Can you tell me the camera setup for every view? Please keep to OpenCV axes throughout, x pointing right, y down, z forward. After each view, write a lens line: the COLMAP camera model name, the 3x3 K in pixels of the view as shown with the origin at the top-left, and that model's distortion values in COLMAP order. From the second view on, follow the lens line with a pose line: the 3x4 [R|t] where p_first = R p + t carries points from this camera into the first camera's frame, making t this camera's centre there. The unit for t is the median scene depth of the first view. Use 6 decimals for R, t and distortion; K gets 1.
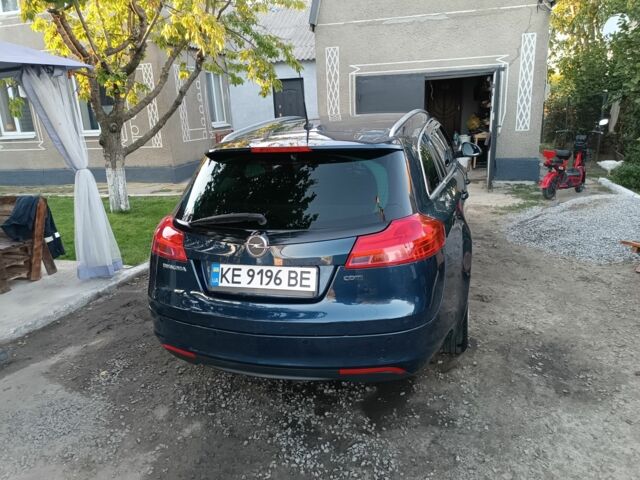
lens RADIAL K [[463.2, 0, 320.0], [0, 463.2, 240.0], [0, 0, 1]] dist [0.024484, -0.028687]
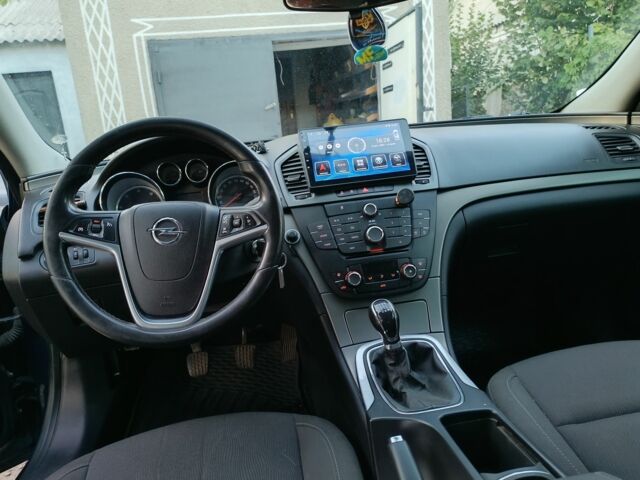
lens RADIAL K [[463.2, 0, 320.0], [0, 463.2, 240.0], [0, 0, 1]] dist [0.024484, -0.028687]
pose [[0.906332, -0.135726, 0.400175, 0.012189], [0.162499, 0.986137, -0.033571, -0.073881], [-0.390072, 0.095454, 0.915823, 0.461961]]
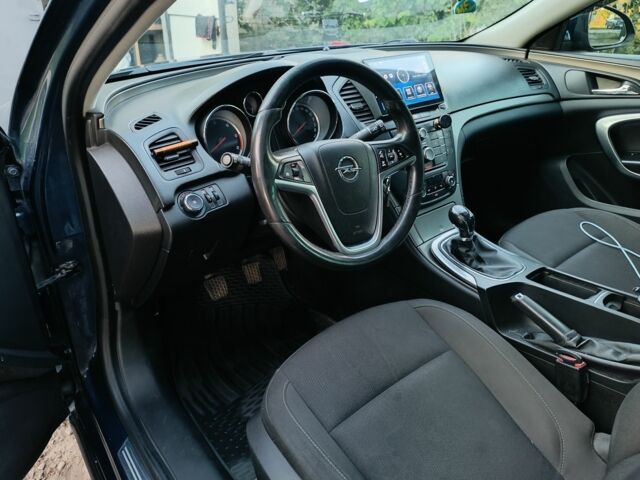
lens RADIAL K [[463.4, 0, 319.8], [0, 463.4, 250.5], [0, 0, 1]] dist [0.029614, -0.113238]
pose [[0.574584, -0.362798, 0.733642, -0.057287], [0.205071, 0.931609, 0.300086, -0.096754], [-0.792338, -0.021976, 0.609687, 0.497040]]
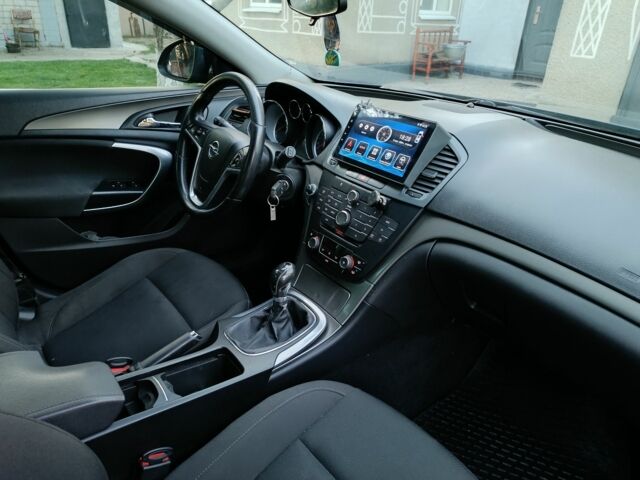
lens RADIAL K [[463.2, 0, 320.0], [0, 463.2, 240.0], [0, 0, 1]] dist [0.024484, -0.028687]
pose [[0.809912, 0.334460, -0.481850, 0.118480], [-0.241023, 0.938707, 0.246450, -0.098544], [0.534743, -0.083466, 0.840882, 0.452038]]
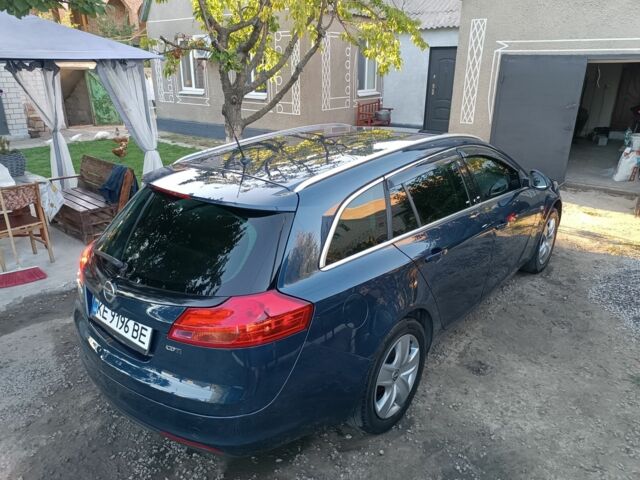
lens RADIAL K [[463.2, 0, 320.0], [0, 463.2, 240.0], [0, 0, 1]] dist [0.024484, -0.028687]
pose [[0.913319, 0.188989, -0.360738, 0.151018], [-0.154070, 0.980311, 0.123506, -0.070660], [0.376976, -0.057221, 0.924454, 0.053427]]
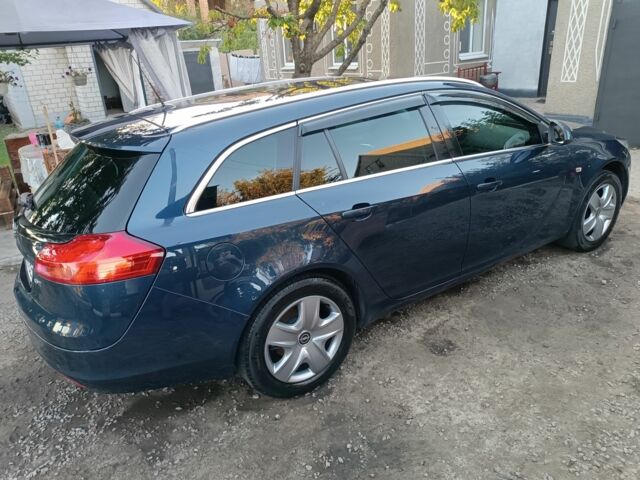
lens RADIAL K [[463.2, 0, 320.0], [0, 463.2, 240.0], [0, 0, 1]] dist [0.024484, -0.028687]
pose [[0.764355, 0.245641, -0.596172, 0.259962], [-0.147739, 0.966713, 0.208898, -0.071651], [0.627642, -0.071594, 0.775203, 0.138531]]
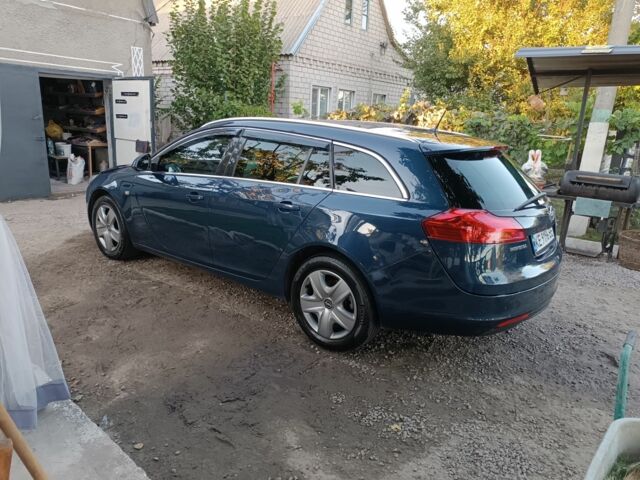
lens RADIAL K [[463.2, 0, 320.0], [0, 463.2, 240.0], [0, 0, 1]] dist [0.024484, -0.028687]
pose [[0.359346, -0.175666, 0.916522, -0.407441], [0.198890, 0.973975, 0.108698, -0.048230], [-0.911764, 0.143227, 0.384932, 0.261171]]
